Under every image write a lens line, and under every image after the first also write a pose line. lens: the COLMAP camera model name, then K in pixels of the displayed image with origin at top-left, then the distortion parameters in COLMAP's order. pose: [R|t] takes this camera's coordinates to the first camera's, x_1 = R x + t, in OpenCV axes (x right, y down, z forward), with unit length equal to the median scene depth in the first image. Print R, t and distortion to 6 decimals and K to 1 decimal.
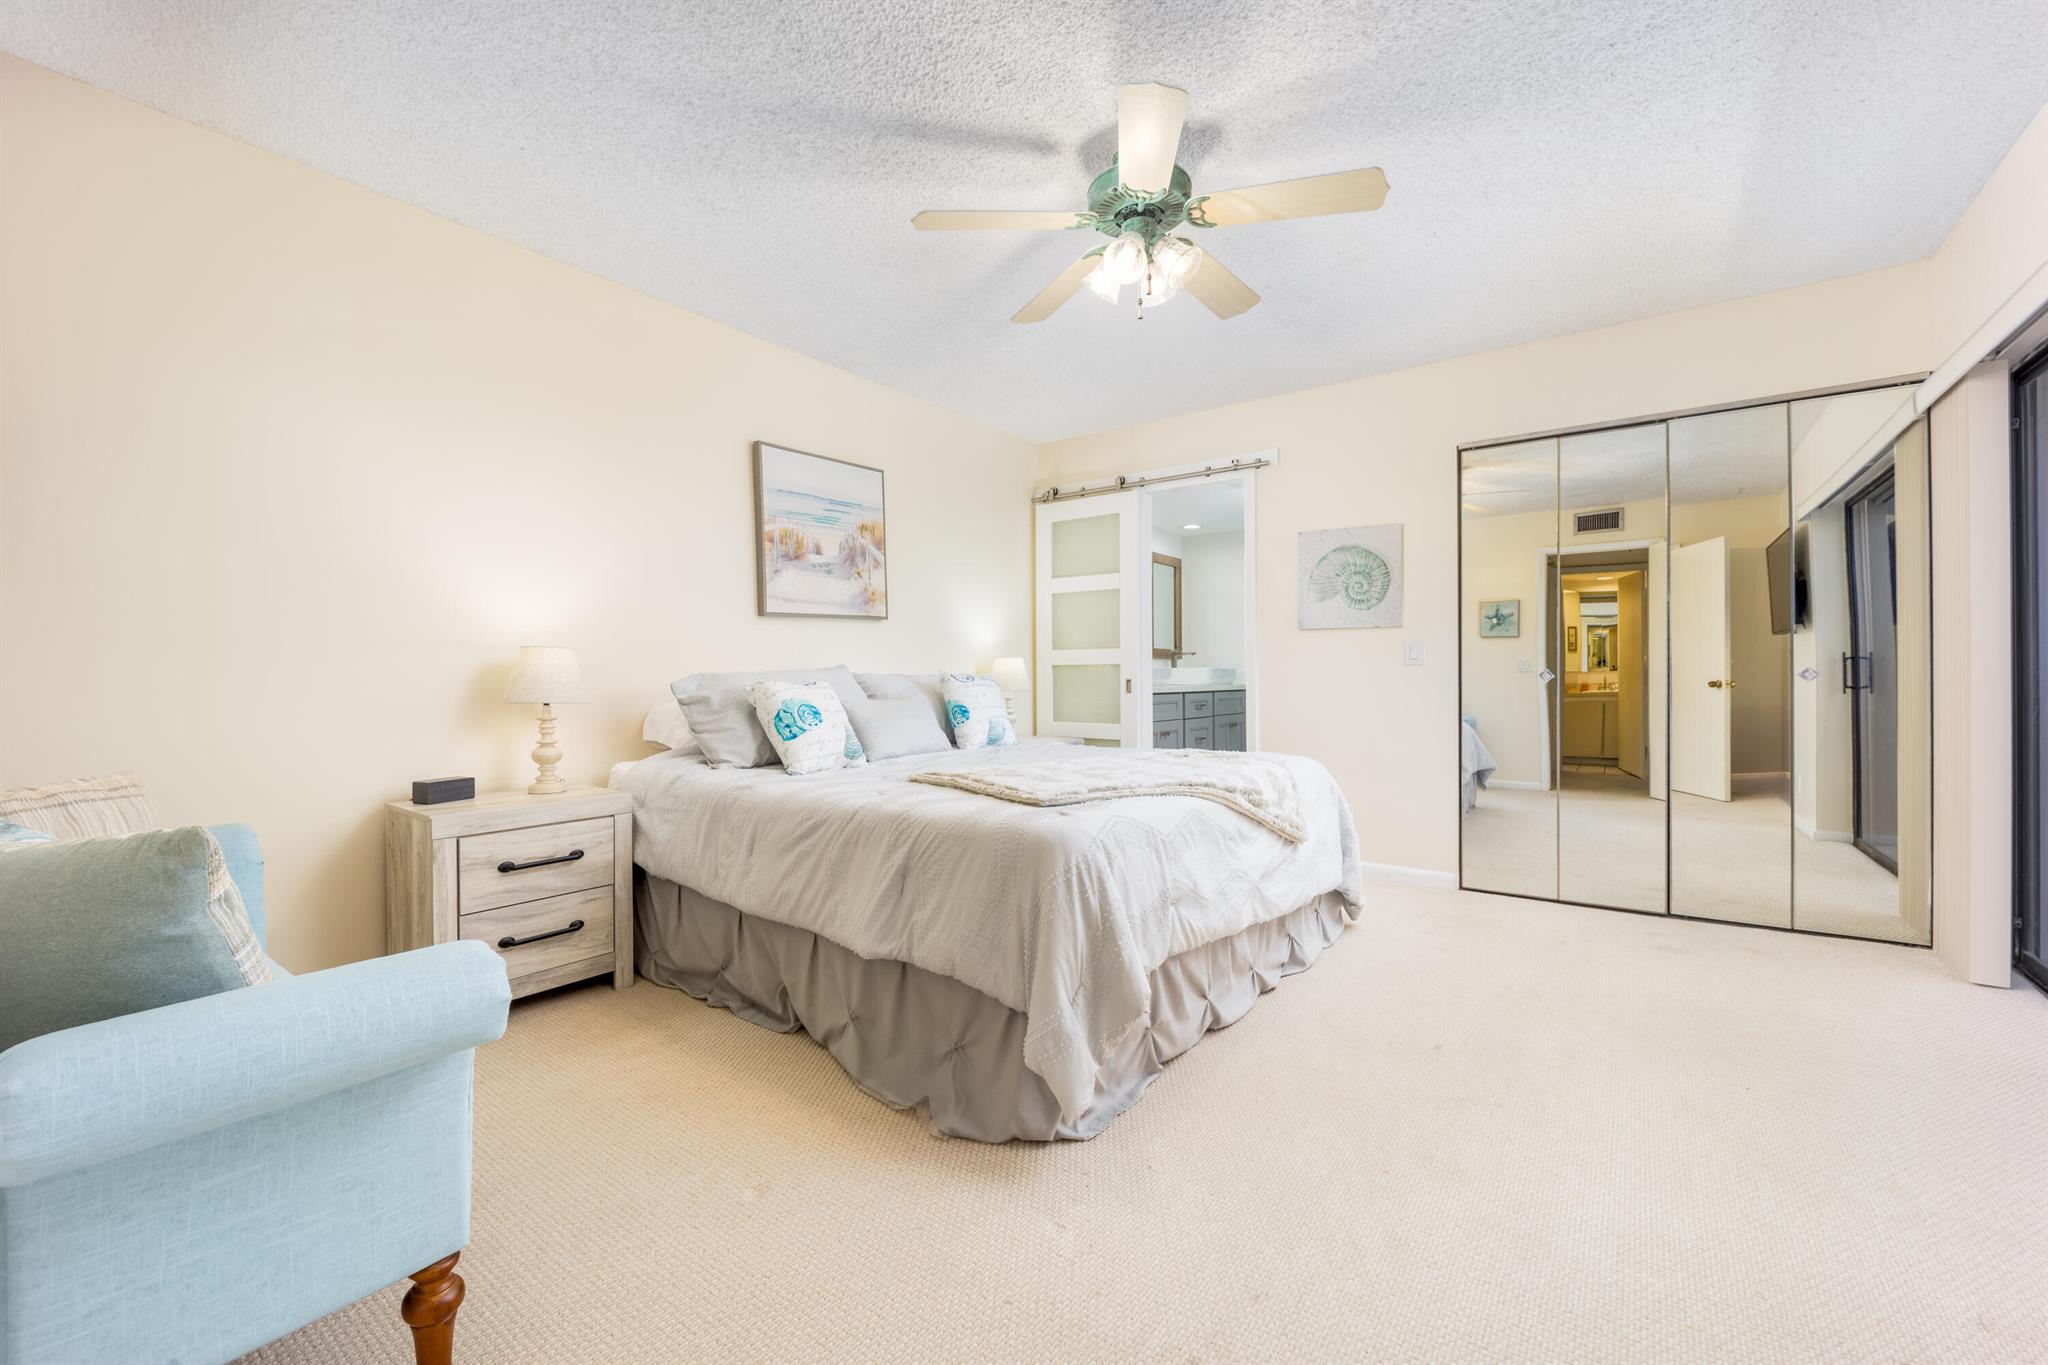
lens RADIAL K [[846.6, 0, 1020.3], [0, 846.6, 676.1], [0, 0, 1]] dist [0.011307, -0.007020]
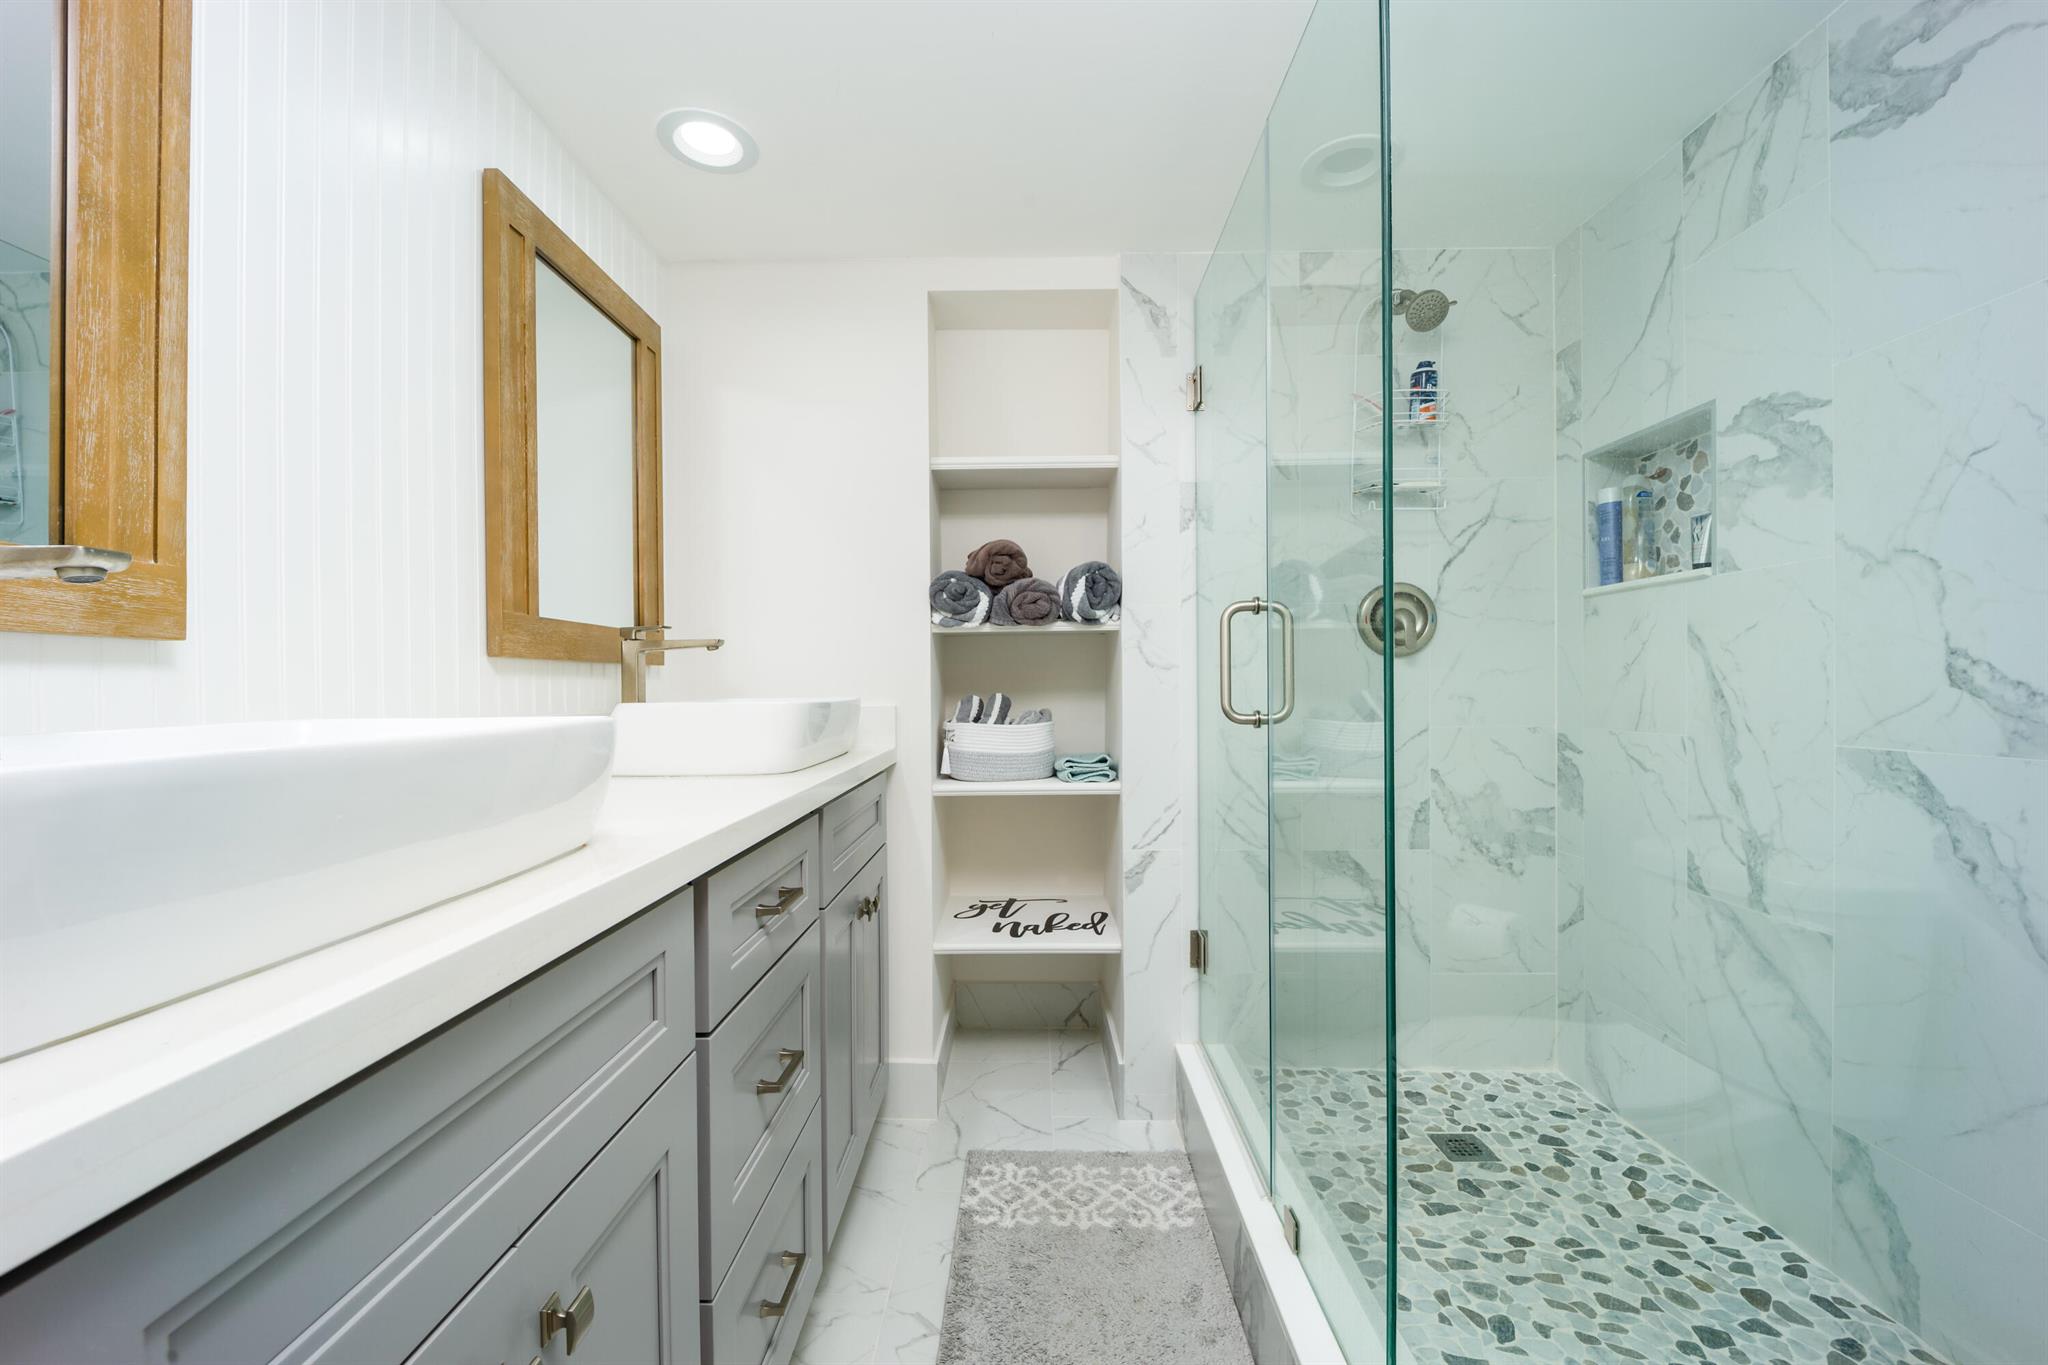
lens RADIAL K [[820.3, 0, 1001.6], [0, 820.3, 687.2], [0, 0, 1]] dist [0.029411, -0.011201]
pose [[0.825498, 0.000969, 0.564405, 0.132520], [0.001626, 0.999990, -0.004096, -0.012041], [-0.564403, 0.004299, 0.825488, 0.733355]]
